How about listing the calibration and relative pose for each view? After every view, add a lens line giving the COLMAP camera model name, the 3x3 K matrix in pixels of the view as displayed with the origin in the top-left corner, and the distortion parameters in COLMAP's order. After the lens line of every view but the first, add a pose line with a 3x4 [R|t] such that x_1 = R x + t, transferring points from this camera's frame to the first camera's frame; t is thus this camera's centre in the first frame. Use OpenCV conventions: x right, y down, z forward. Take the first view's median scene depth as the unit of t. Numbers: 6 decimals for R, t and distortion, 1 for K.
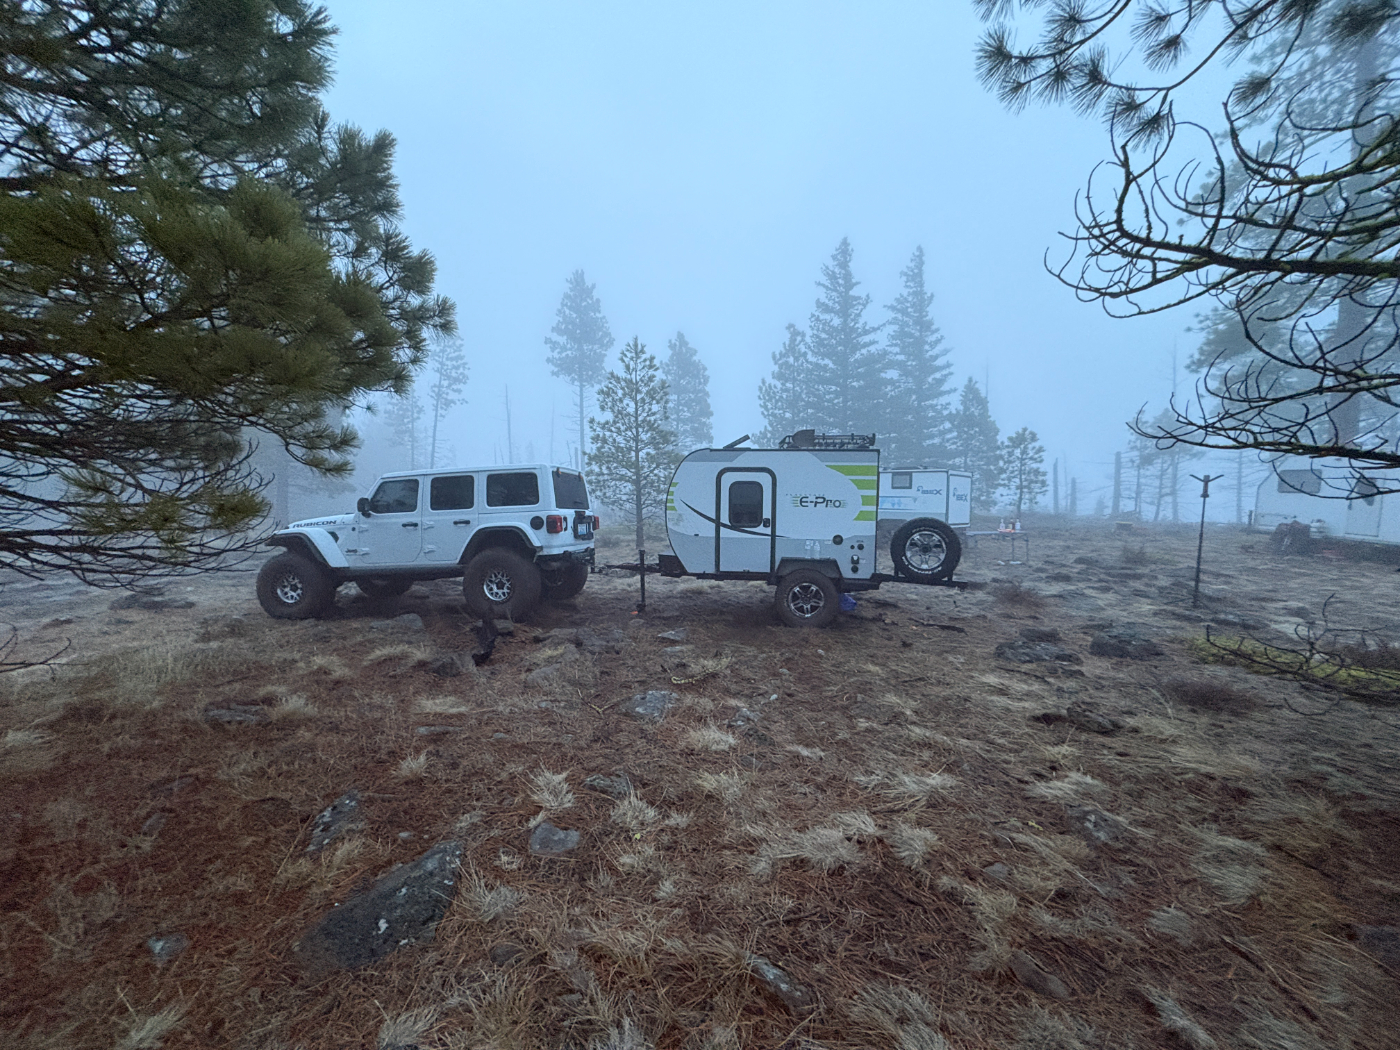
lens RADIAL K [[560.6, 0, 700.8], [0, 560.6, 524.9], [0, 0, 1]] dist [-0.001973, -0.000070]
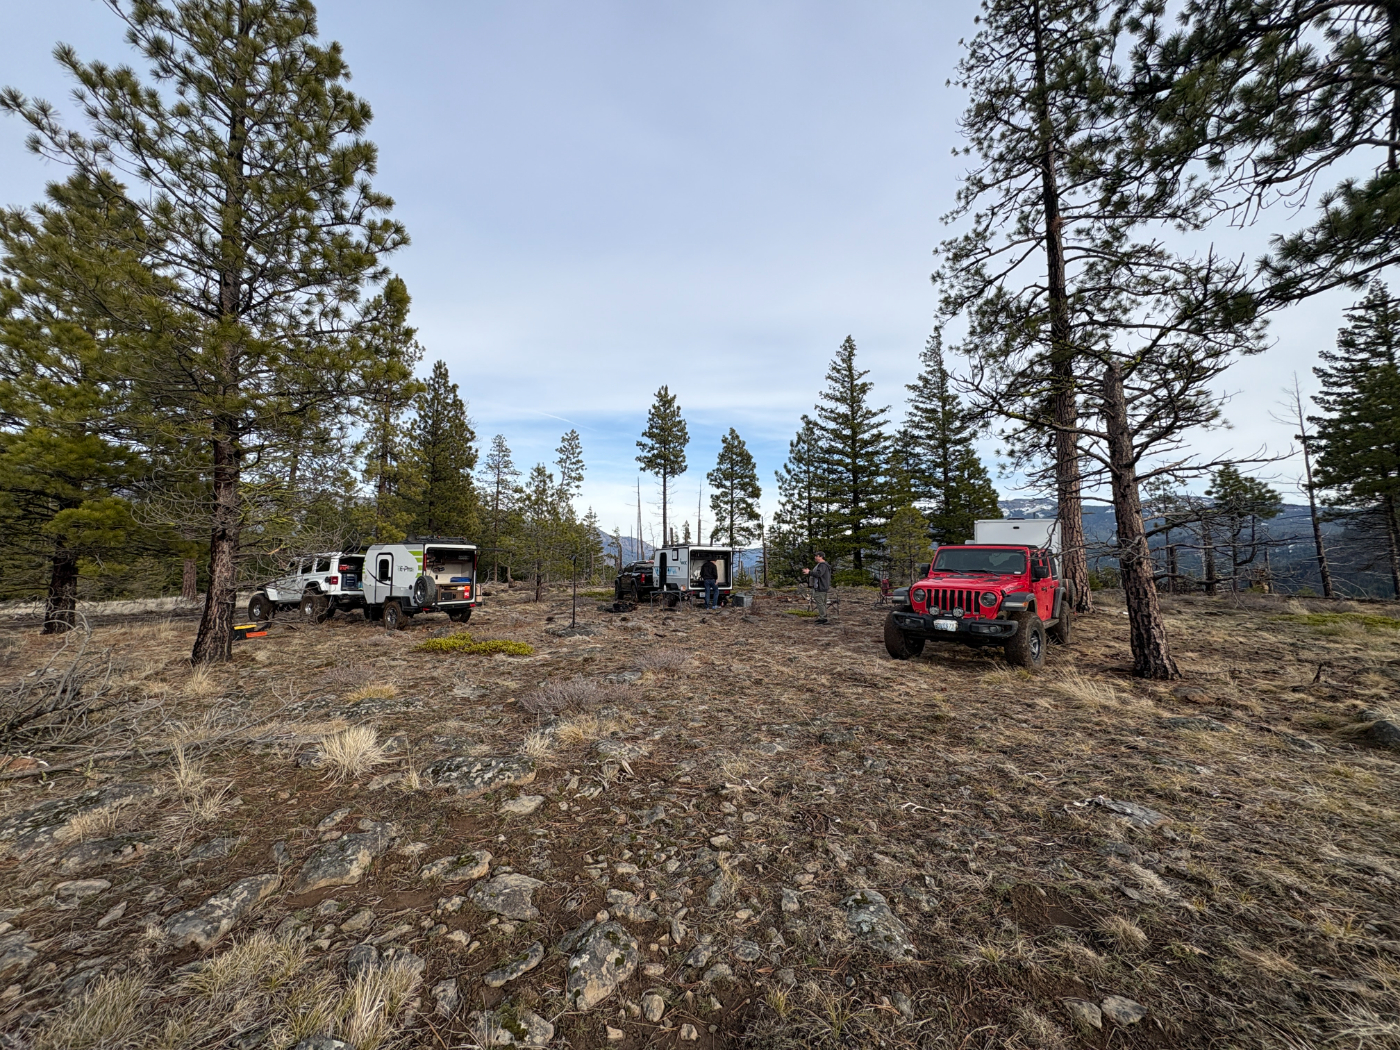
lens RADIAL K [[560.6, 0, 697.6], [0, 560.6, 523.5], [0, 0, 1]] dist [-0.001973, -0.000070]
pose [[0.930595, -0.037094, -0.364165, 0.362737], [-0.010804, 0.991635, -0.128617, 0.008734], [0.365890, 0.123625, 0.922411, -0.101041]]
